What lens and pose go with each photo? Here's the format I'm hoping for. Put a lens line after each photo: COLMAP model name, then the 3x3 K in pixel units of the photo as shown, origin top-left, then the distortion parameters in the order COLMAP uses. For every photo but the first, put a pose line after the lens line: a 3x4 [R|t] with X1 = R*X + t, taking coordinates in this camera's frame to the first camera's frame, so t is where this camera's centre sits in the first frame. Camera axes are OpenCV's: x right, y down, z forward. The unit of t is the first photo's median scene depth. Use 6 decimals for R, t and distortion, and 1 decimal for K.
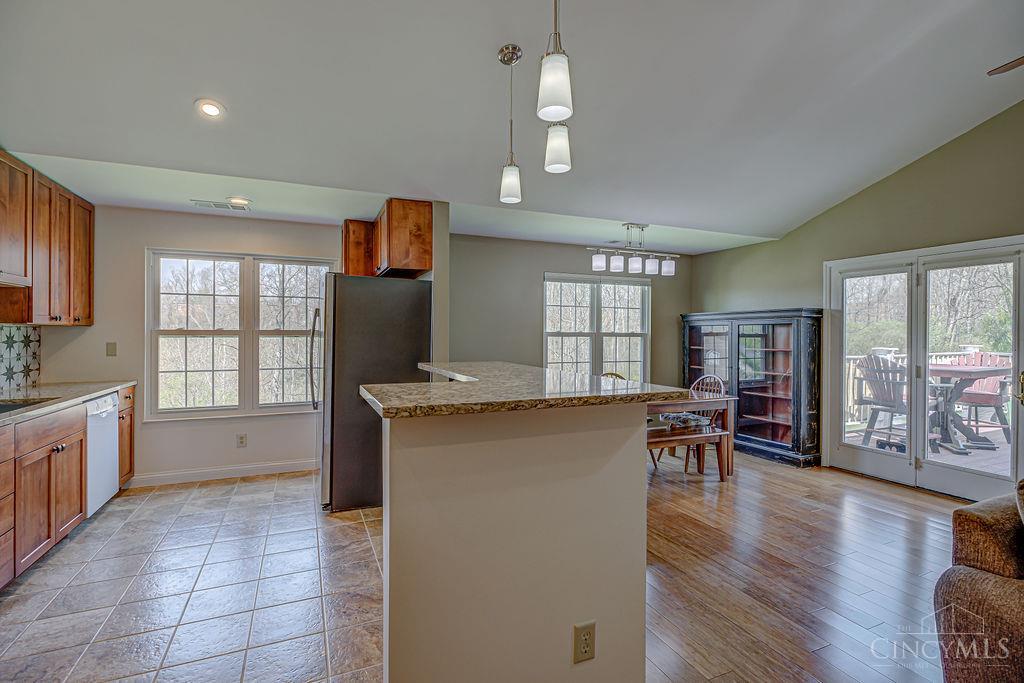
lens RADIAL K [[473.0, 0, 510.1], [0, 473.0, 337.4], [0, 0, 1]] dist [-0.004406, -0.000519]
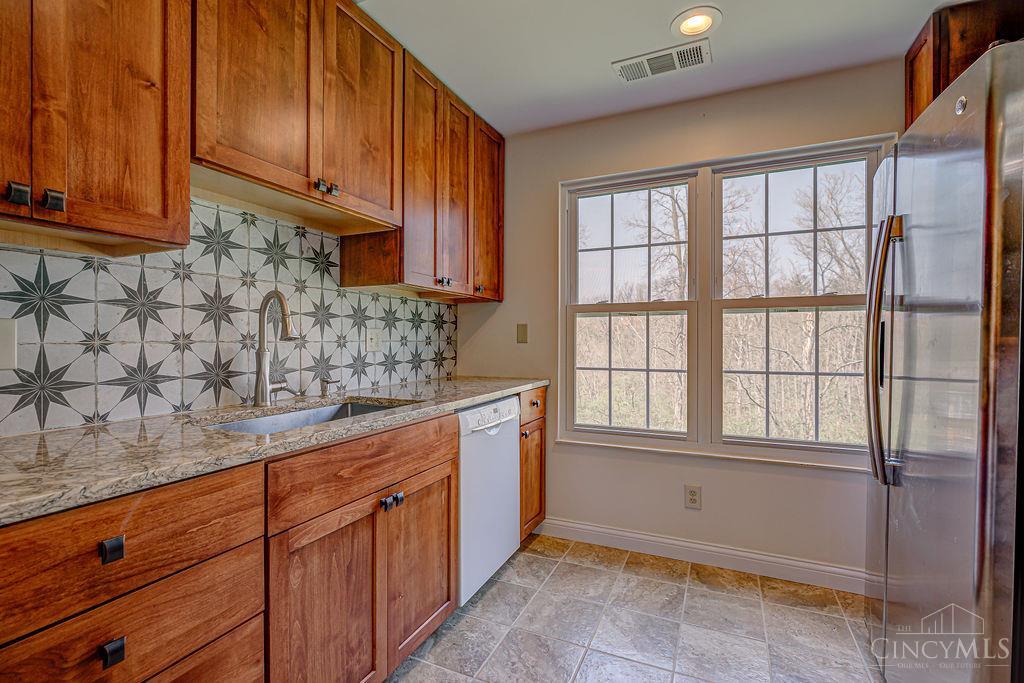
lens RADIAL K [[467.3, 0, 513.1], [0, 467.3, 338.5], [0, 0, 1]] dist [-0.002168, -0.000391]
pose [[0.666142, -0.004951, -0.745809, -0.307076], [-0.003111, 0.999951, -0.009417, 0.037202], [0.745819, 0.008593, 0.666093, 0.487189]]
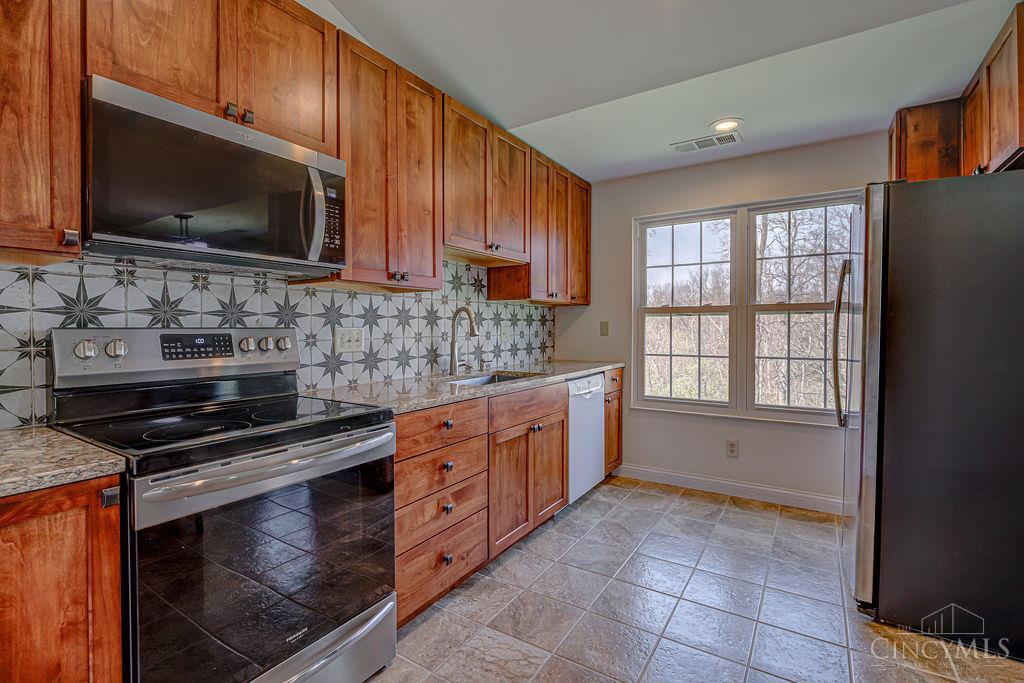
lens RADIAL K [[470.5, 0, 515.2], [0, 470.5, 331.1], [0, 0, 1]] dist [-0.002876, -0.000526]
pose [[0.555888, 0.002009, -0.831255, -0.133139], [-0.002387, 0.999997, 0.000820, 0.027981], [0.831254, 0.001528, 0.555891, 0.289751]]
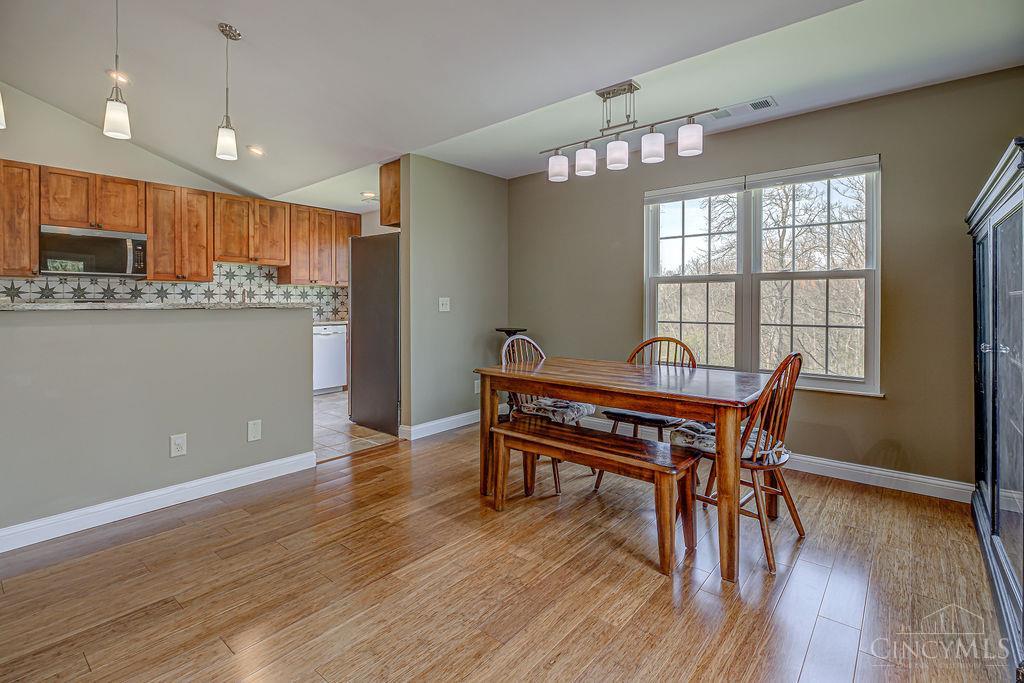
lens RADIAL K [[480.6, 0, 513.8], [0, 480.6, 304.5], [0, 0, 1]] dist [-0.003043, -0.000687]
pose [[0.449226, -0.002871, -0.893414, 0.822737], [-0.001861, 0.999990, -0.004150, 0.043123], [0.893416, 0.003527, 0.449216, 0.666142]]
